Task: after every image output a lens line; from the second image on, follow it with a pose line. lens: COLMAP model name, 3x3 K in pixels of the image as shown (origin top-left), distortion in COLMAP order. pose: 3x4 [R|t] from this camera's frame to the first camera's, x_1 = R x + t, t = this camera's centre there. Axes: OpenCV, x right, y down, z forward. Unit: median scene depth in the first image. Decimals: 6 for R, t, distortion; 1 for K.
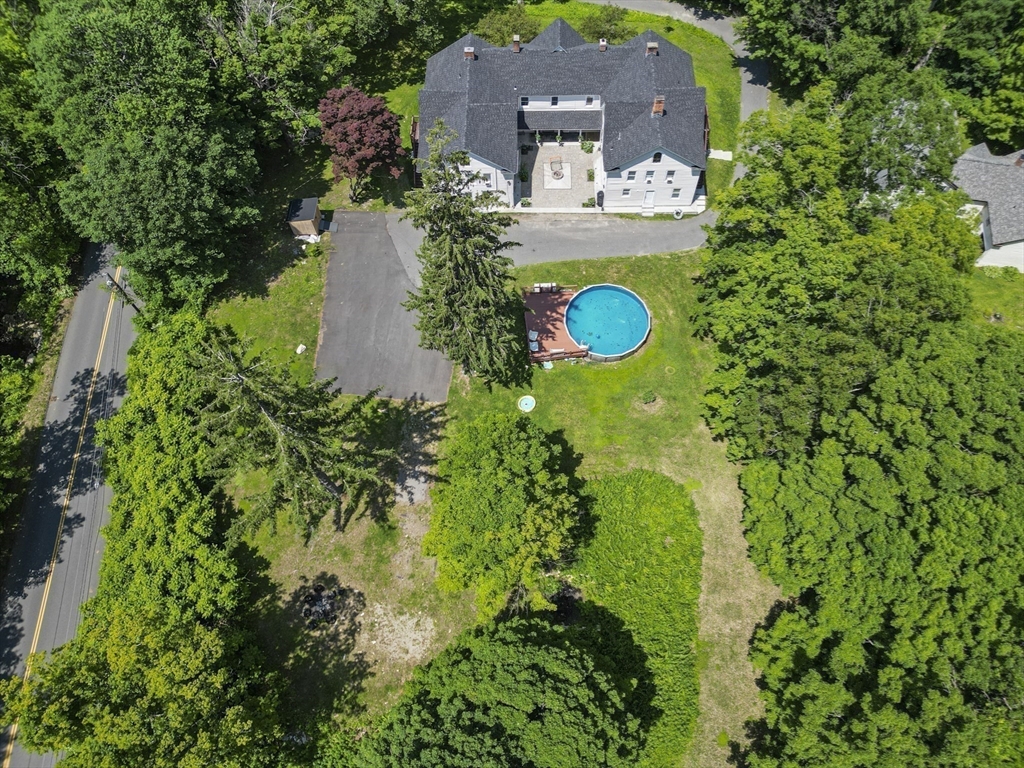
lens RADIAL K [[724.7, 0, 512.4], [0, 724.7, 376.6], [0, 0, 1]] dist [0.057003, -0.003925]
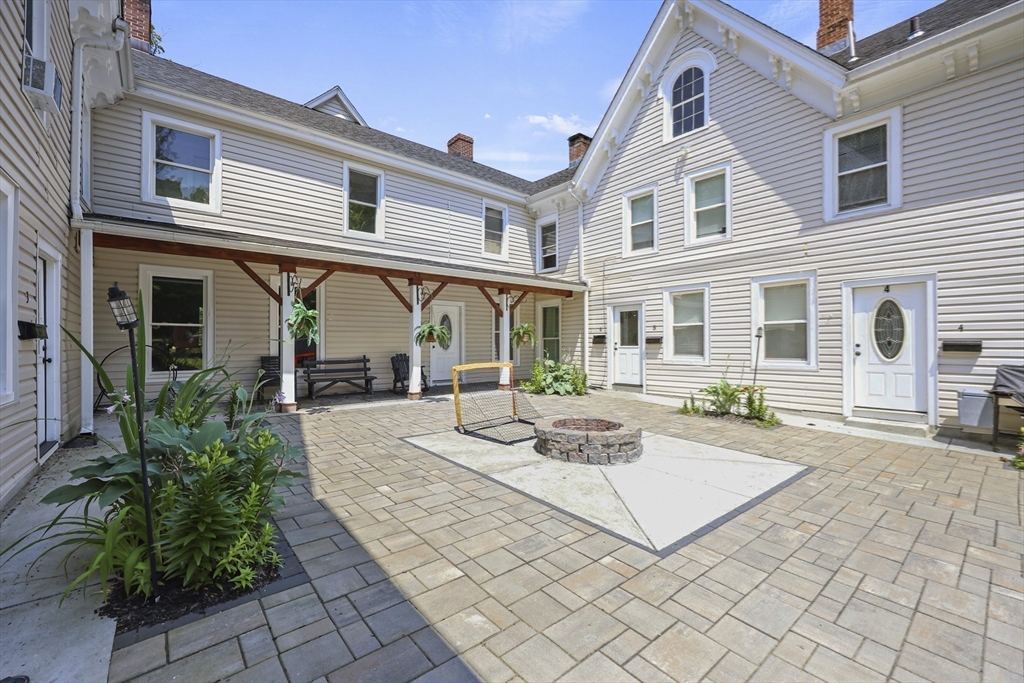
lens RADIAL K [[421.2, 0, 509.9], [0, 421.2, 339.7], [0, 0, 1]] dist [0.007268, -0.000399]
pose [[0.768047, 0.016542, 0.640179, 0.013250], [0.562243, 0.461146, -0.686460, -0.254587], [-0.306571, 0.887170, 0.344881, 0.996857]]
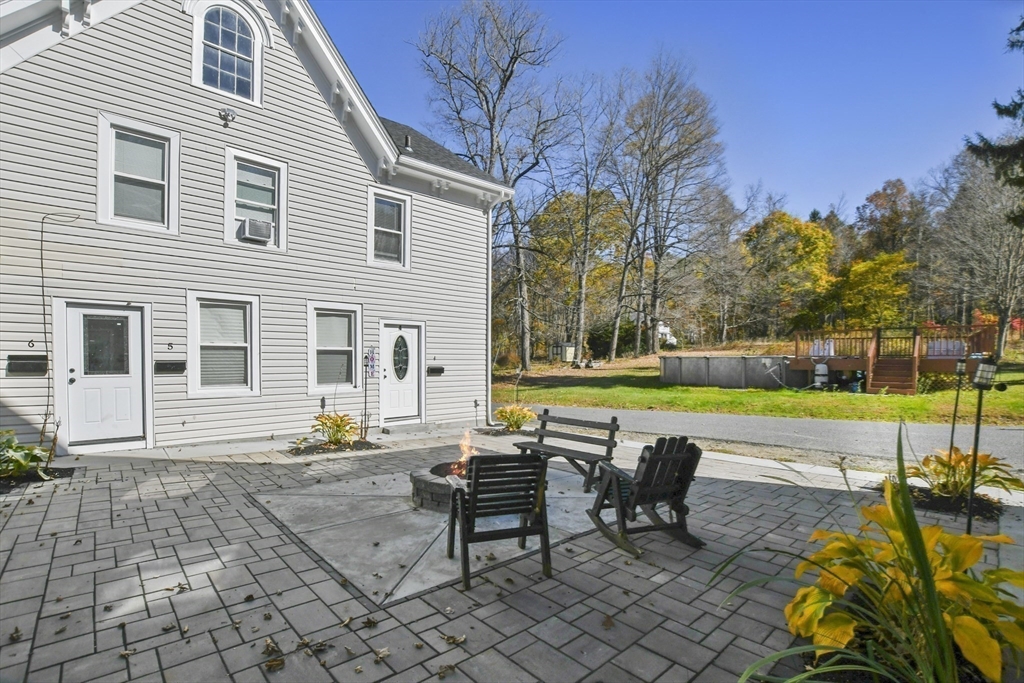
lens RADIAL K [[470.8, 0, 504.9], [0, 470.8, 365.9], [0, 0, 1]] dist [-0.003805, -0.000236]
pose [[-0.661496, 0.010559, 0.749874, 0.012705], [0.667044, 0.465265, 0.581877, -0.326937], [-0.342746, 0.885109, -0.314814, 1.034143]]
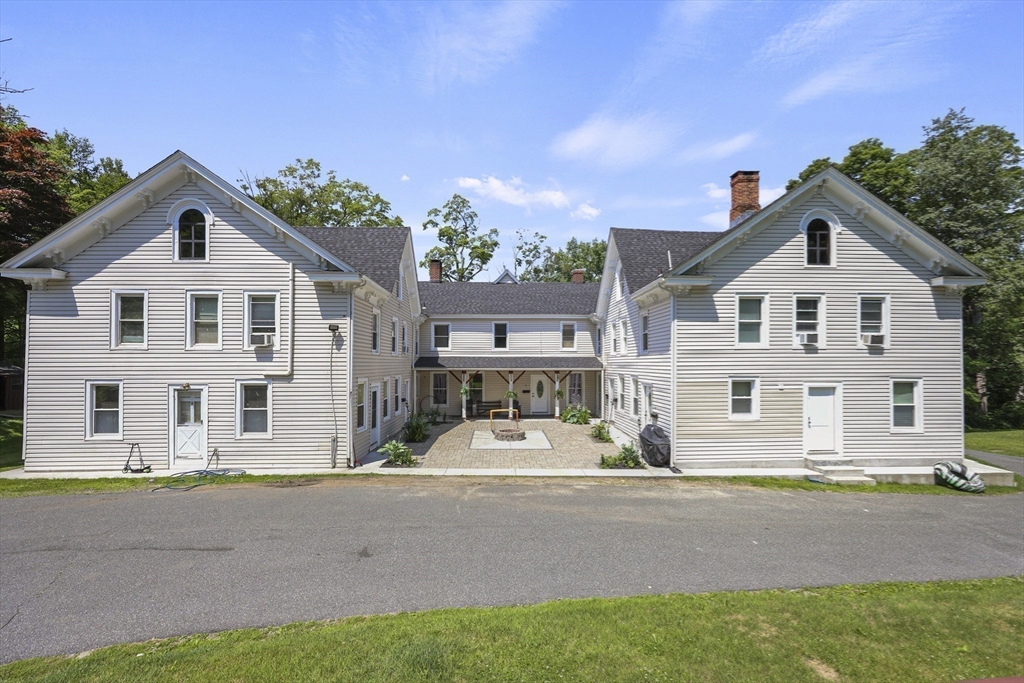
lens RADIAL K [[421.2, 0, 513.3], [0, 421.2, 357.5], [0, 0, 1]] dist [0.007268, -0.000399]
pose [[0.998828, 0.013222, 0.046553, 0.054339], [0.034970, 0.467757, -0.883165, -0.110381], [-0.033453, 0.883758, 0.466747, 0.890315]]
